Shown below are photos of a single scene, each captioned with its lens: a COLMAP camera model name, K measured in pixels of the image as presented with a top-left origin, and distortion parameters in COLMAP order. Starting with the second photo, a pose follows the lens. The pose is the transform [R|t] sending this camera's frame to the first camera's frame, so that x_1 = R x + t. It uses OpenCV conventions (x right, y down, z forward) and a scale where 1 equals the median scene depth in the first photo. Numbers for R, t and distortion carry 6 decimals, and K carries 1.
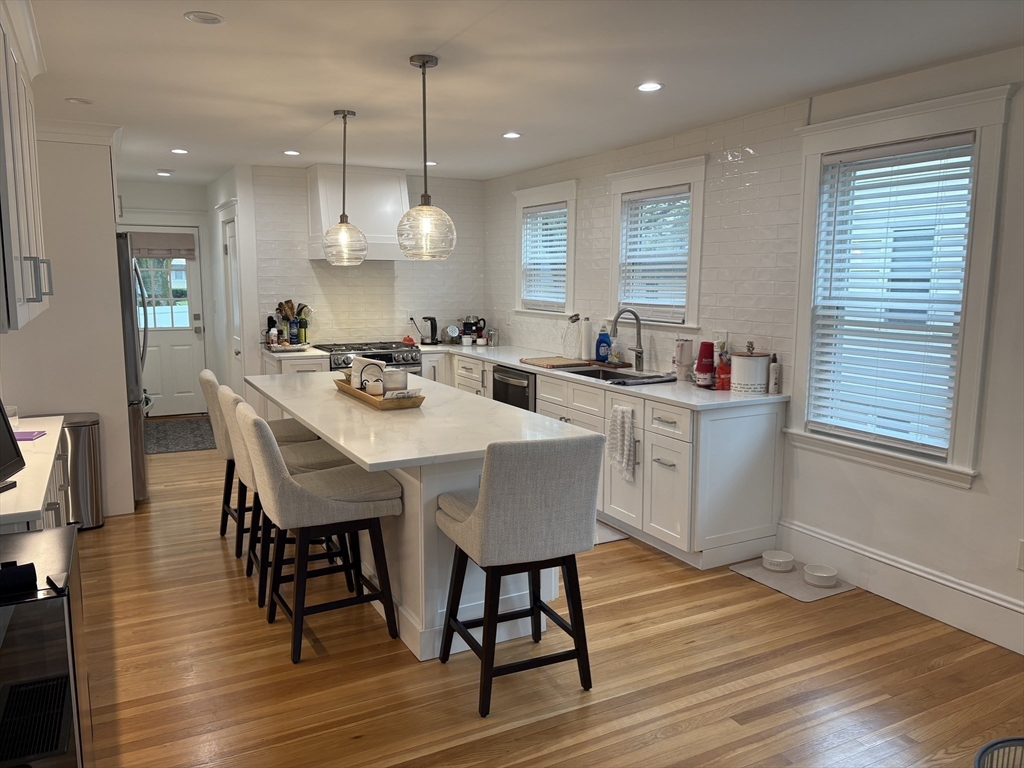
lens RADIAL K [[770.7, 0, 511.4], [0, 770.7, 379.7], [0, 0, 1]] dist [0.066613, -0.077681]
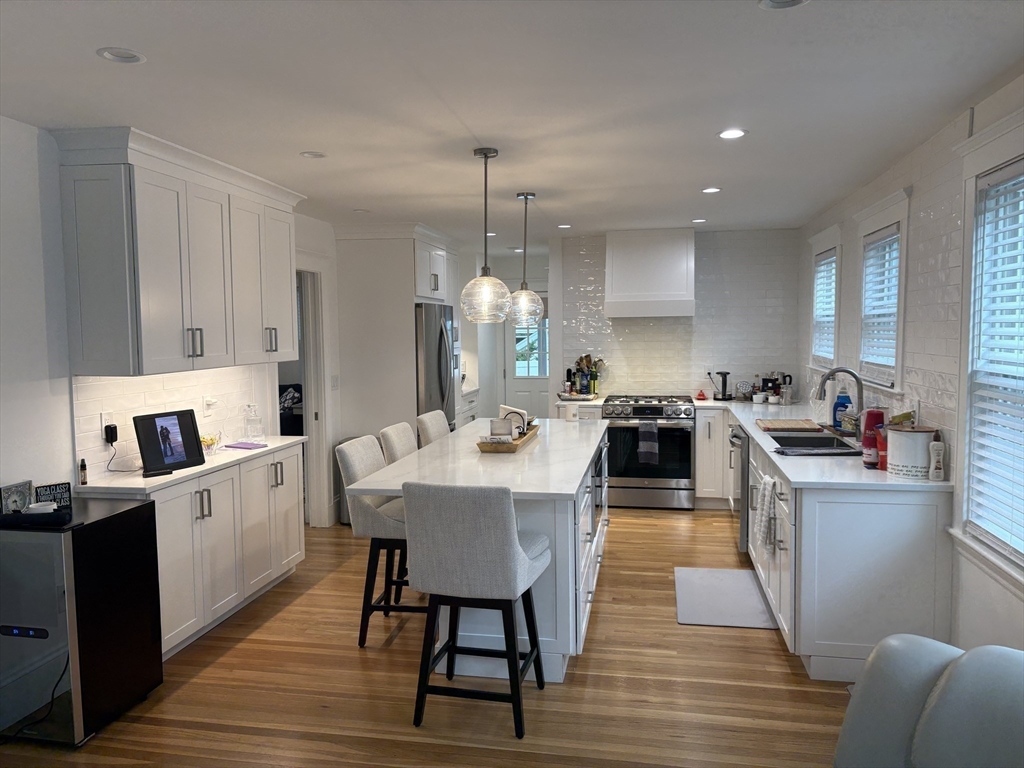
lens RADIAL K [[767.4, 0, 503.4], [0, 767.4, 384.1], [0, 0, 1]] dist [0.068230, -0.086896]
pose [[0.777004, 0.033293, -0.628615, 0.437835], [-0.070317, 0.996941, -0.034114, -0.019572], [0.625556, 0.070709, 0.776968, 0.096908]]
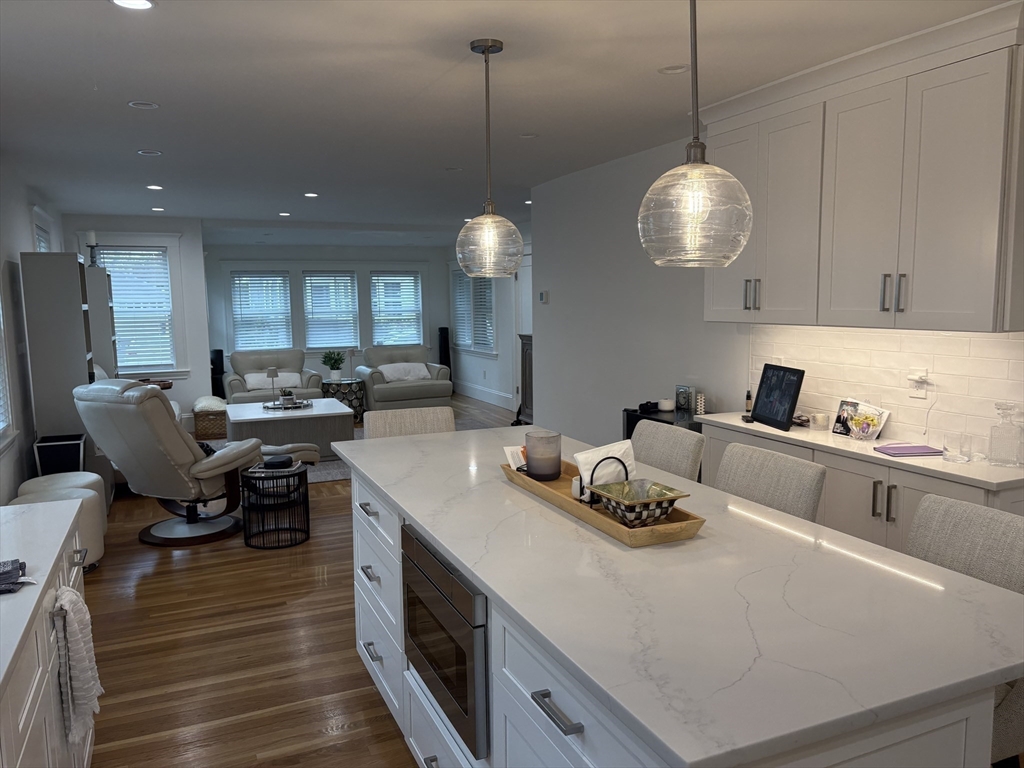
lens RADIAL K [[770.7, 0, 511.4], [0, 770.7, 379.7], [0, 0, 1]] dist [0.066613, -0.077681]
pose [[-0.997266, 0.003388, 0.073824, -0.137117], [0.021156, 0.970228, 0.241266, -0.176288], [-0.070809, 0.242168, -0.967647, 1.303786]]
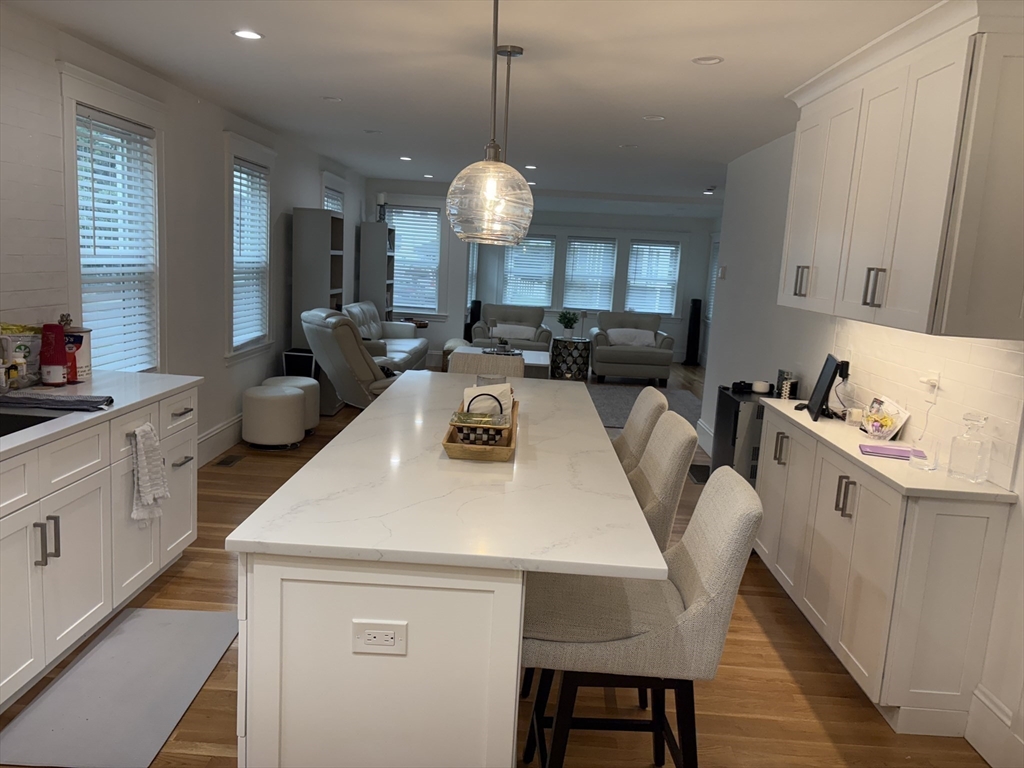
lens RADIAL K [[767.4, 0, 503.4], [0, 767.4, 384.1], [0, 0, 1]] dist [0.068230, -0.086896]
pose [[-0.868485, -0.135033, 0.476969, -0.442783], [0.004527, 0.959983, 0.280020, -0.185835], [-0.495694, 0.245353, -0.833120, 1.332421]]
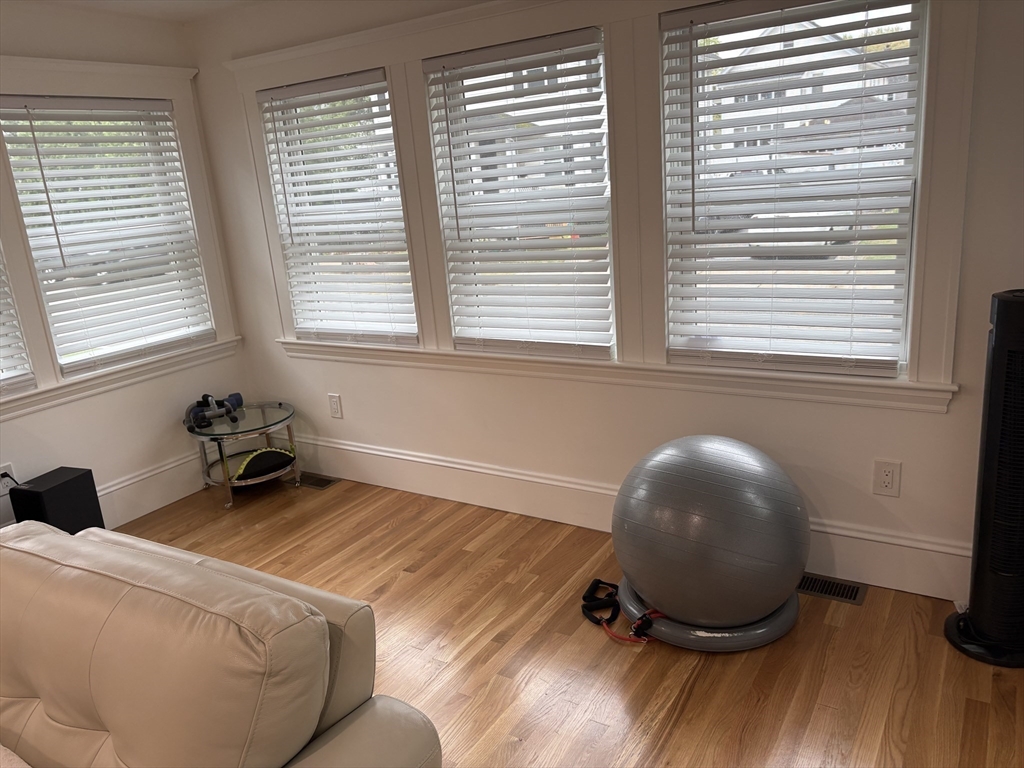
lens RADIAL K [[770.7, 0, 511.4], [0, 770.7, 379.7], [0, 0, 1]] dist [0.066613, -0.077681]
pose [[-0.494203, -0.185103, 0.849411, 0.044475], [0.189150, 0.930767, 0.312883, 0.133066], [-0.848519, 0.315294, -0.424976, -0.829753]]
